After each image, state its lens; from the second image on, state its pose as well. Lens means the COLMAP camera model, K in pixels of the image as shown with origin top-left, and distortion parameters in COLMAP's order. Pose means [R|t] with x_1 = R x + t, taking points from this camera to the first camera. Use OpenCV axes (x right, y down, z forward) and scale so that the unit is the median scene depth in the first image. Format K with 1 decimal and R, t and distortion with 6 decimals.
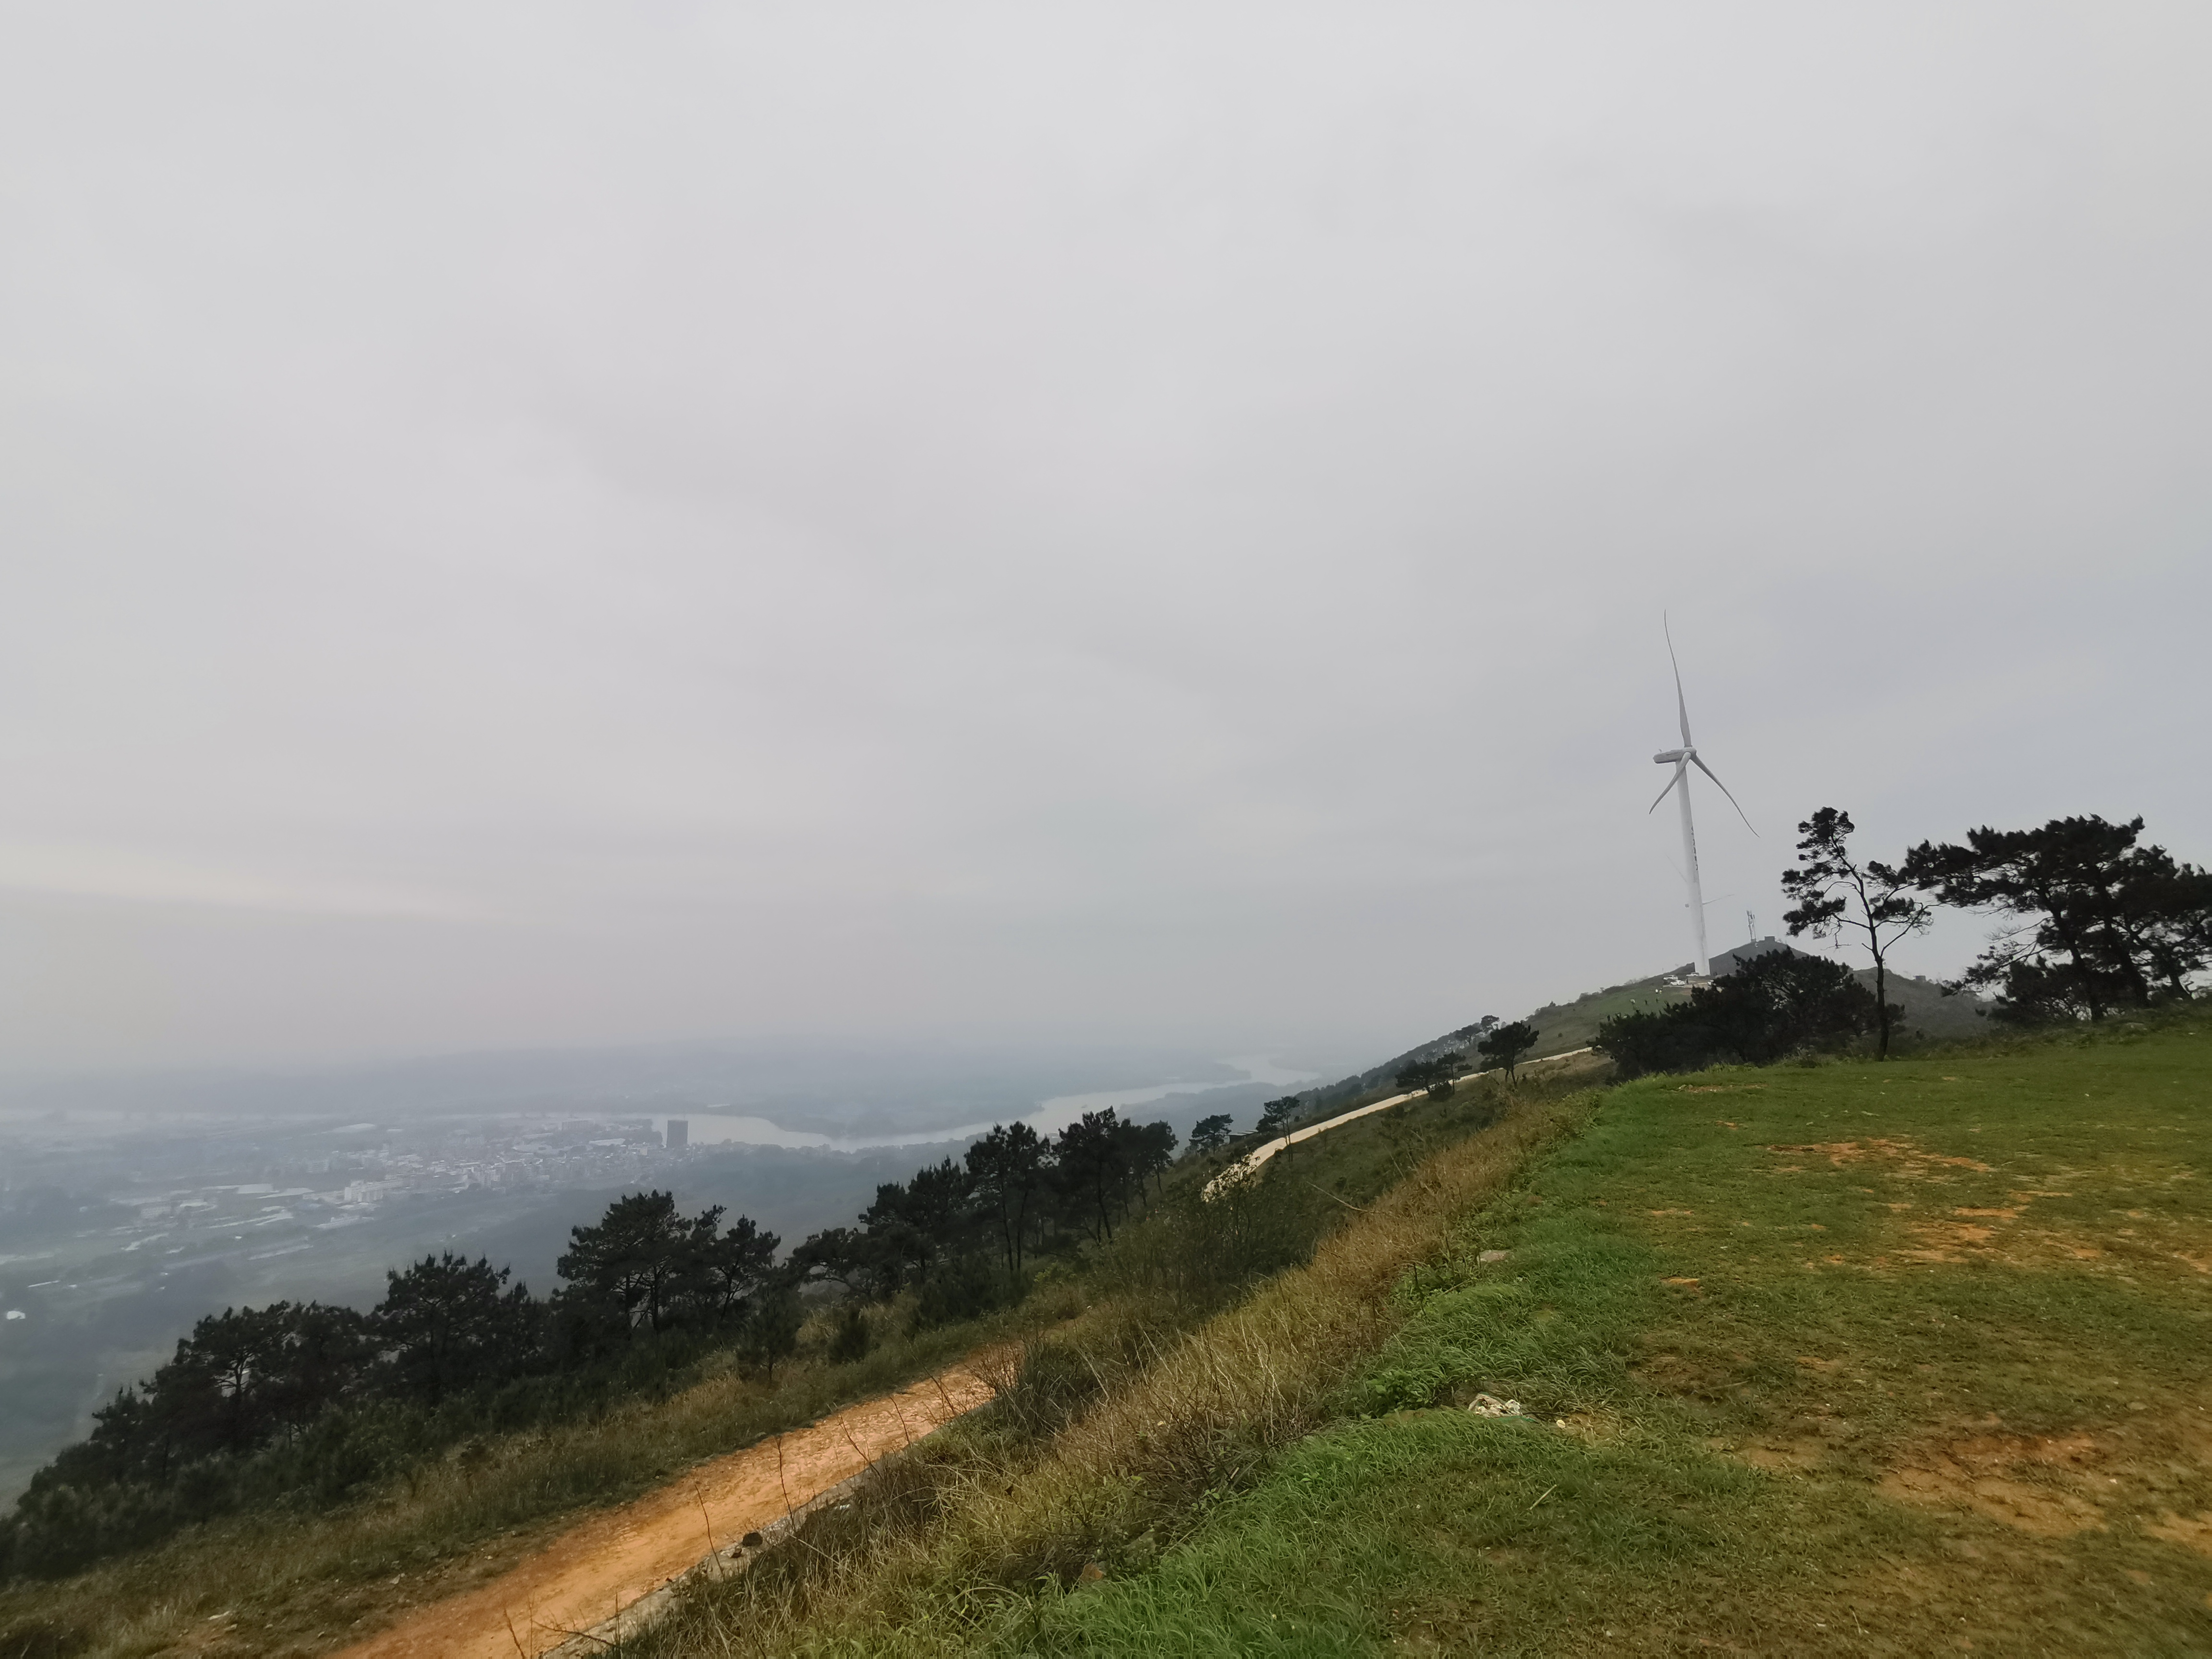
lens RADIAL K [[1079.4, 0, 1095.7], [0, 1079.4, 838.5], [0, 0, 1]] dist [-0.004521, -0.000034]
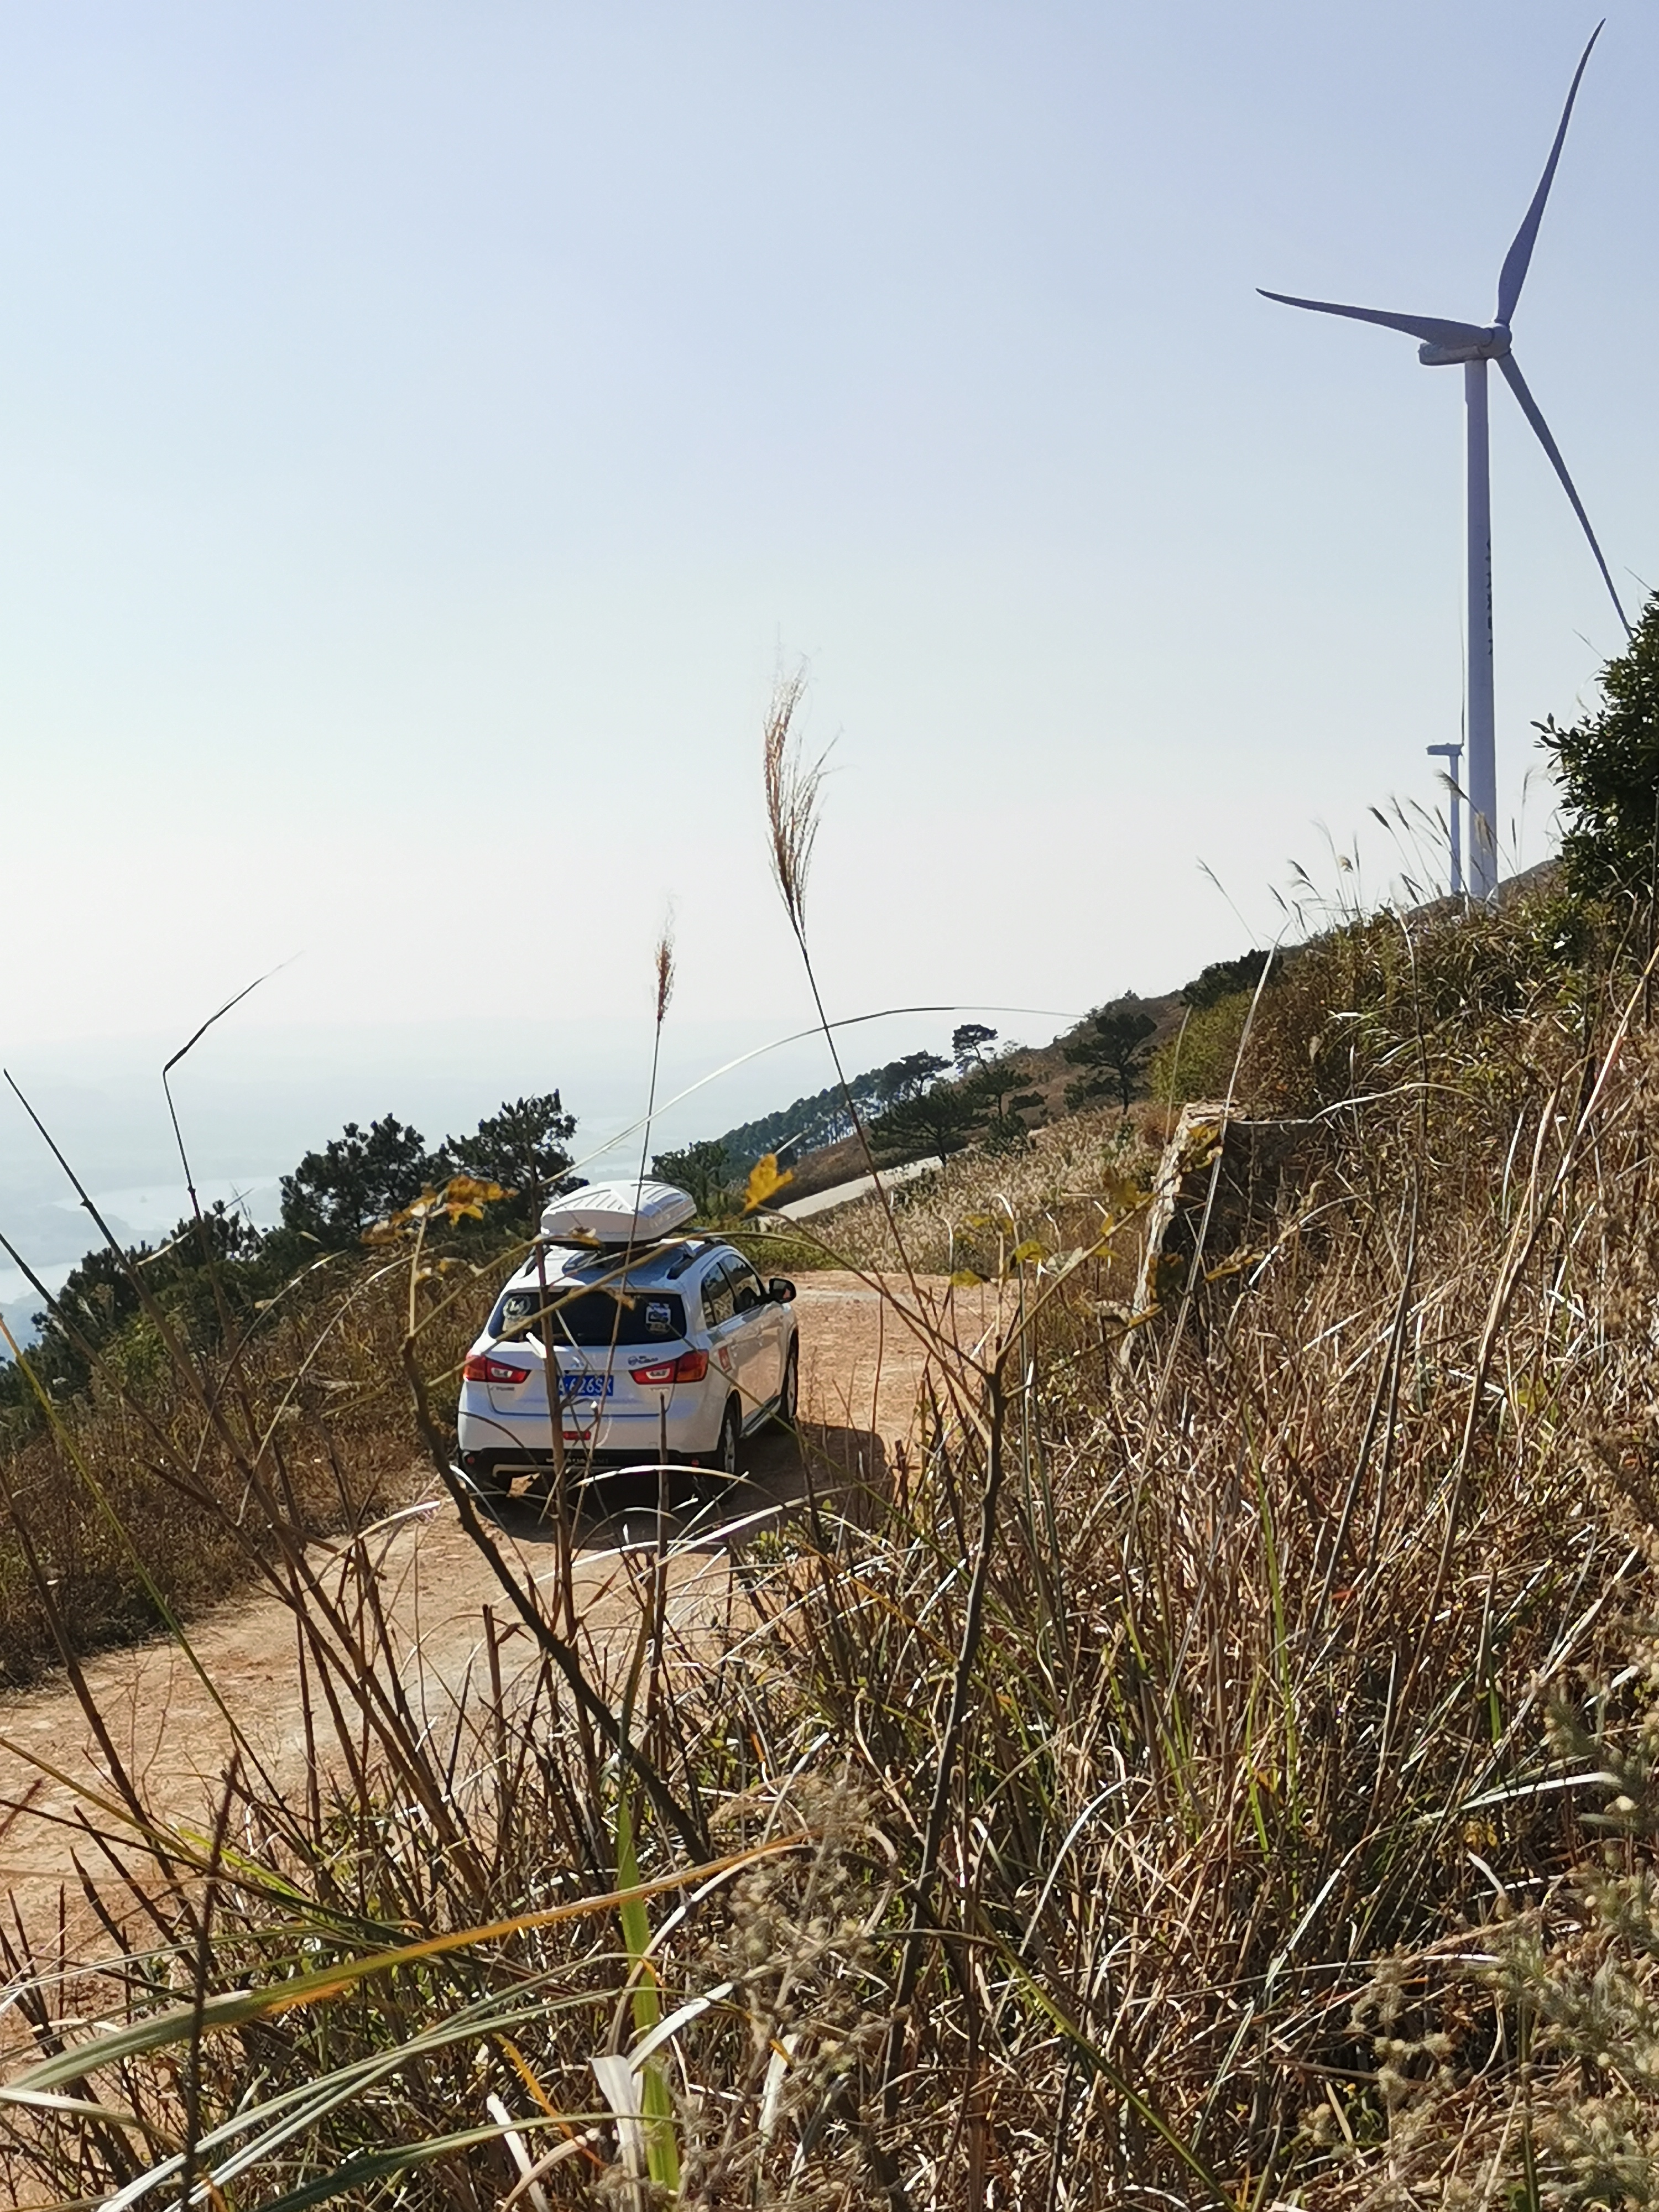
lens RADIAL K [[3241.5, 0, 829.3], [0, 3241.5, 1107.0], [0, 0, 1]] dist [-0.012334, 0.000000]
pose [[0.943499, -0.007068, 0.331300, -0.376937], [-0.049600, 0.985497, 0.162280, 0.006341], [-0.327643, -0.169544, 0.929465, -0.455301]]
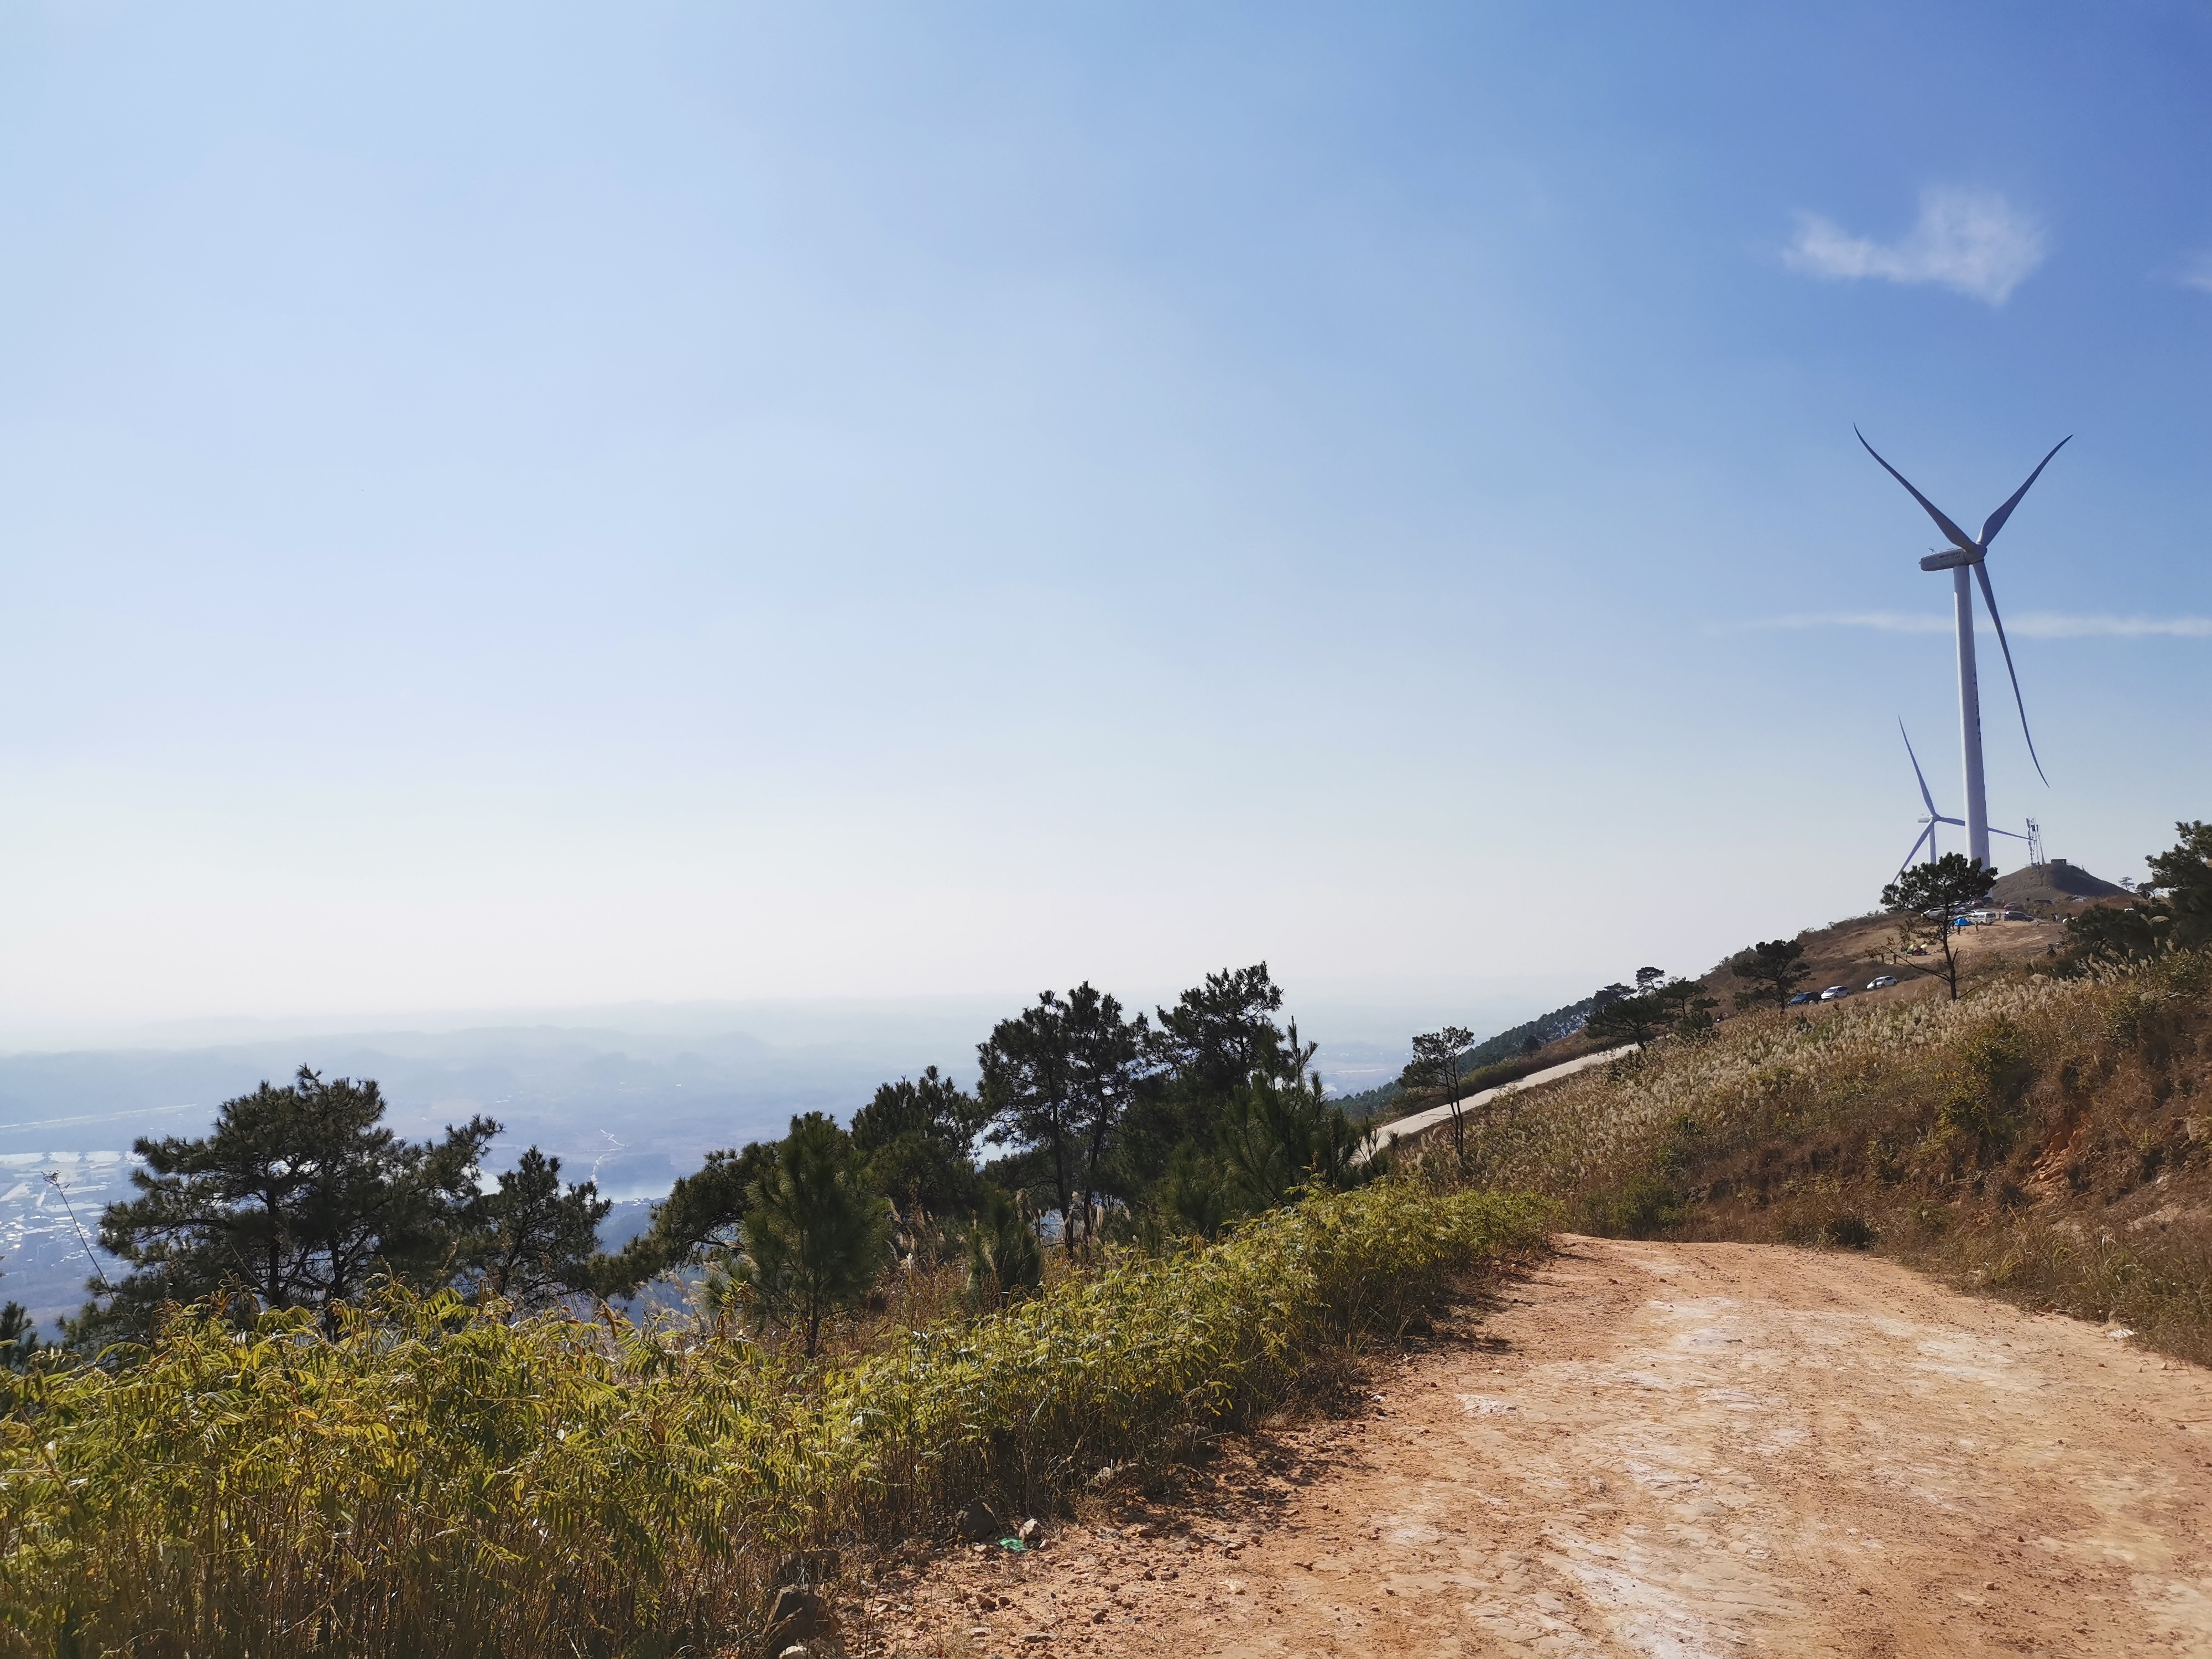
lens RADIAL K [[1667.7, 0, 1110.2], [0, 1667.7, 820.2], [0, 0, 1]] dist [0.046999, -0.011829]
pose [[0.997137, 0.010907, 0.074830, -0.119382], [-0.014991, 0.998416, 0.054235, 0.146750], [-0.074120, -0.055202, 0.995720, 0.242162]]
